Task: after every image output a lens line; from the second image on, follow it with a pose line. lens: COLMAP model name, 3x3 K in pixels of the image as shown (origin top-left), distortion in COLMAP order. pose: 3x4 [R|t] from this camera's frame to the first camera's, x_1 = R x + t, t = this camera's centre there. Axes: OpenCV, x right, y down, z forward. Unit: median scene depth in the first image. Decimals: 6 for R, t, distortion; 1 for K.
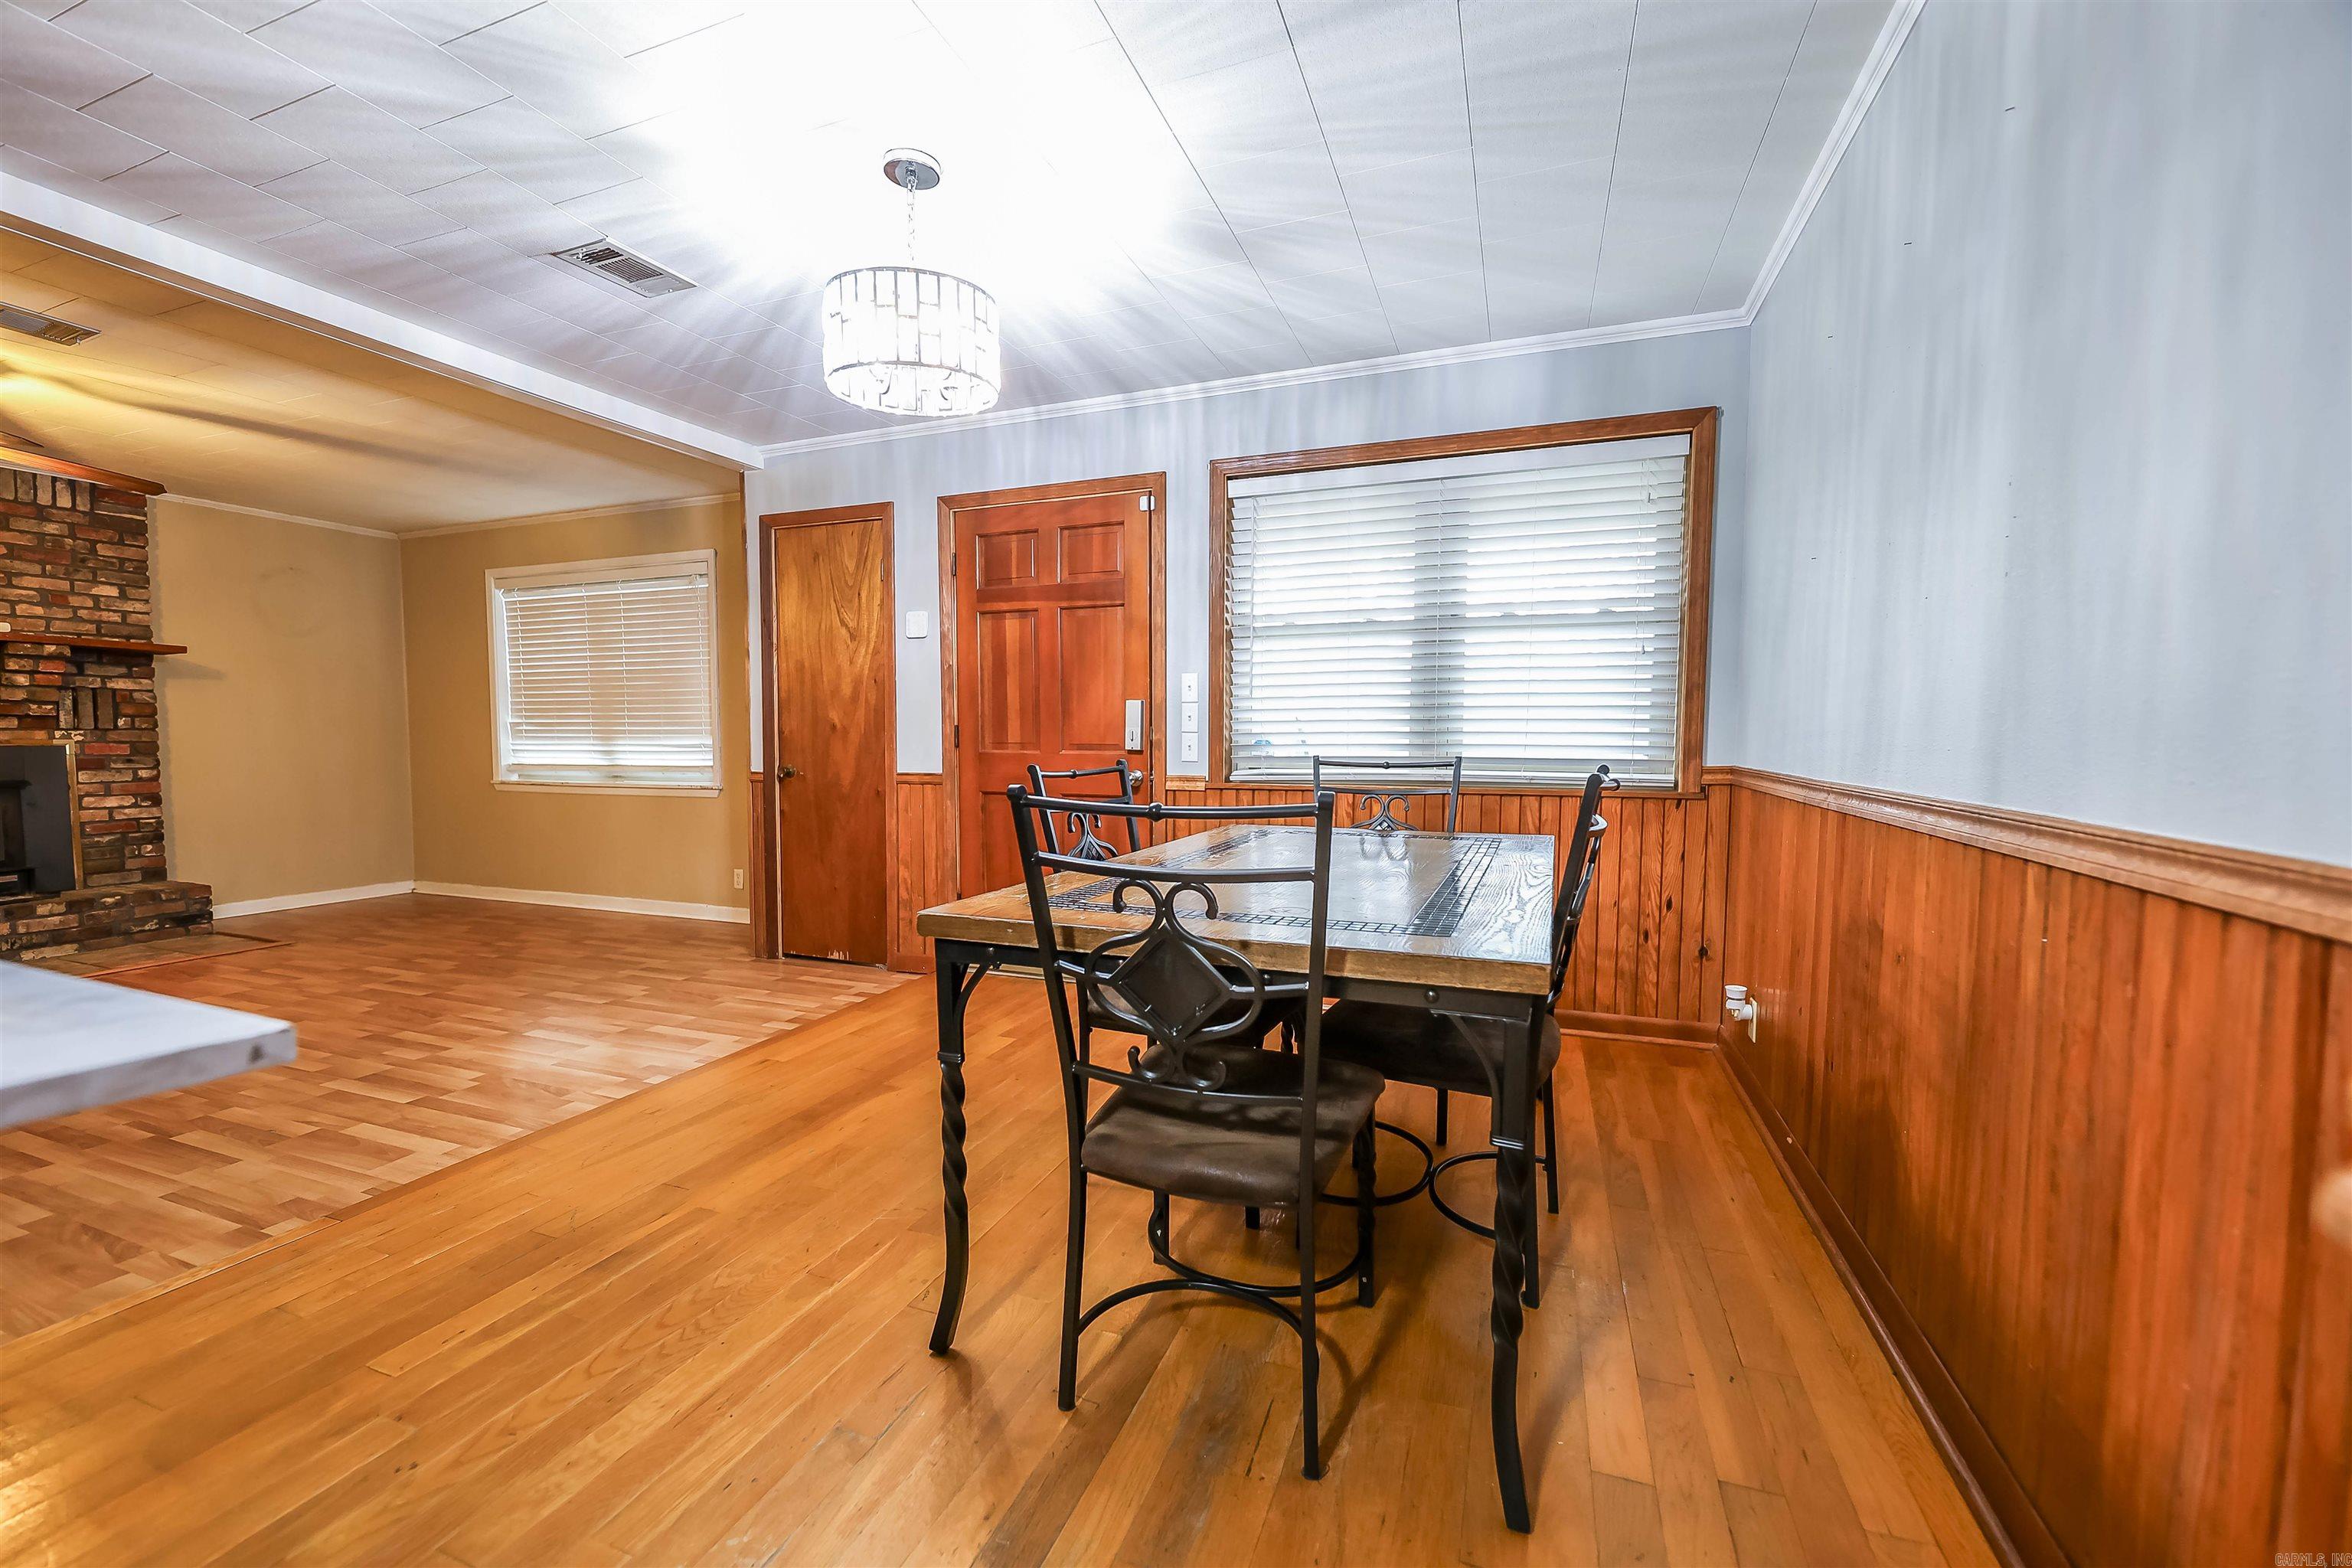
lens RADIAL K [[936.7, 0, 1175.2], [0, 936.7, 785.4], [0, 0, 1]] dist [0.001060, -0.003780]
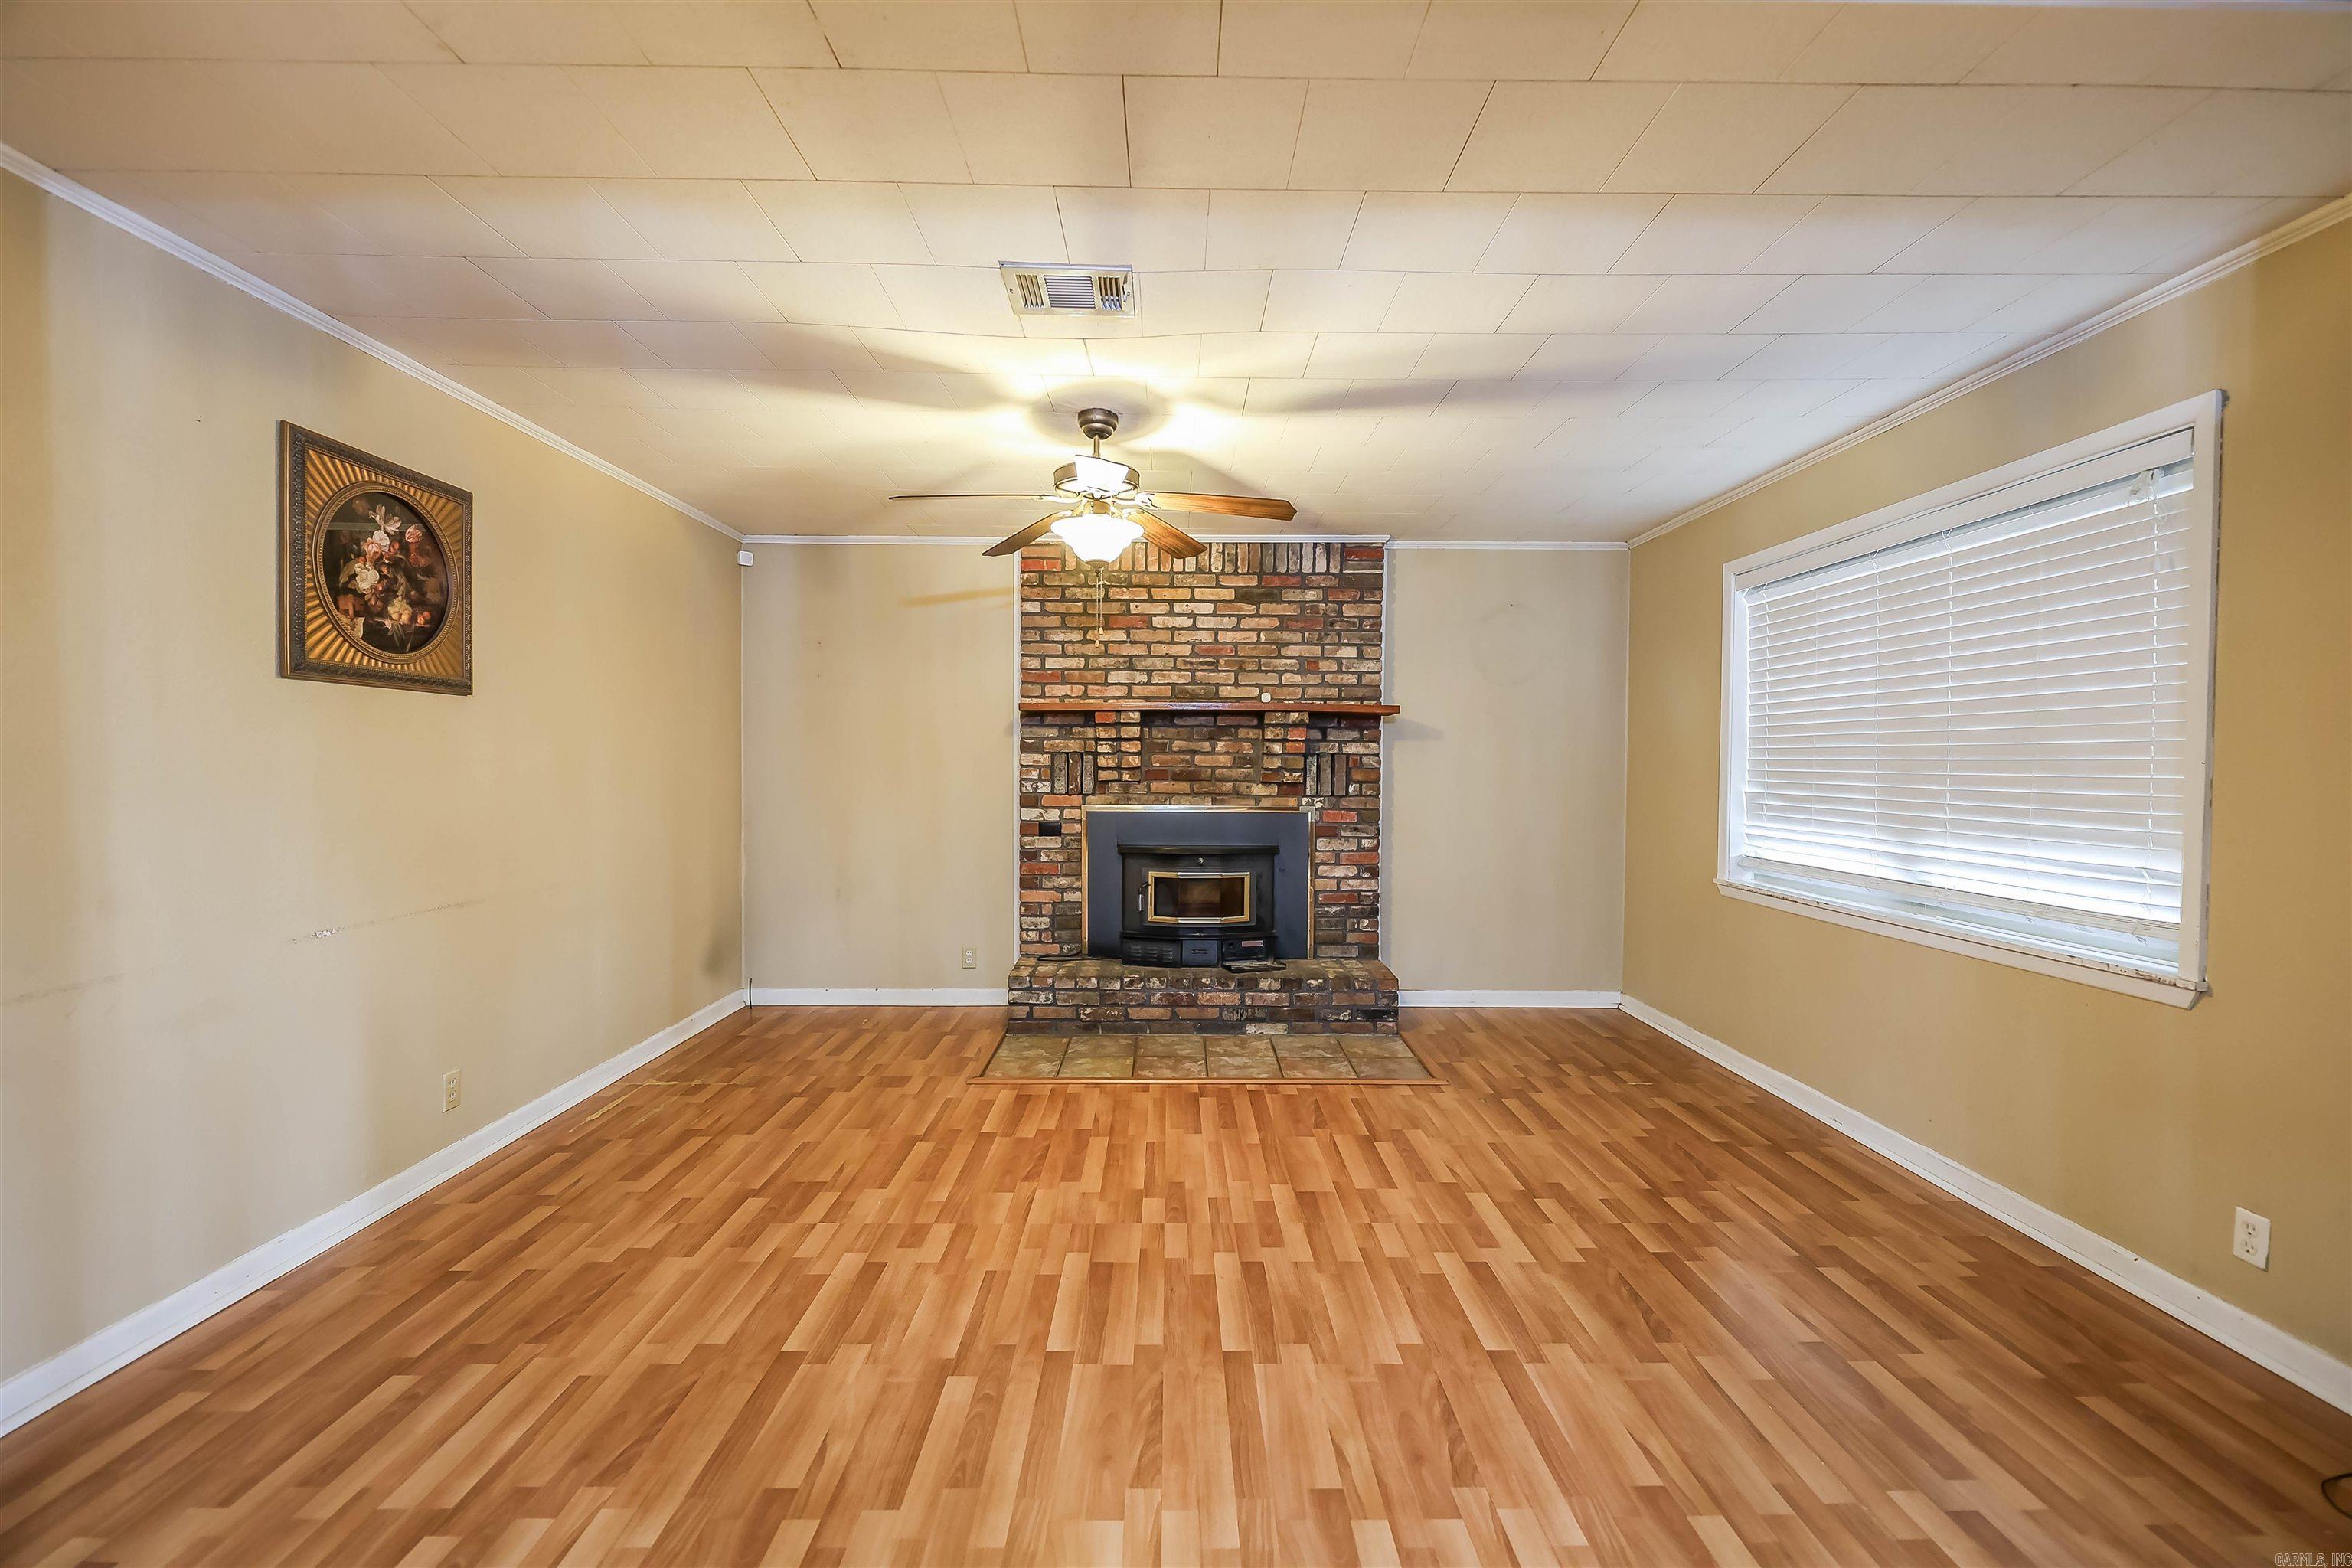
lens RADIAL K [[936.7, 0, 1175.2], [0, 936.7, 785.4], [0, 0, 1]] dist [0.001060, -0.003780]
pose [[0.351310, 0.026239, -0.935891, -0.300213], [-0.055383, 0.998439, 0.007203, -0.068705], [0.934620, 0.049302, 0.352215, 0.498523]]
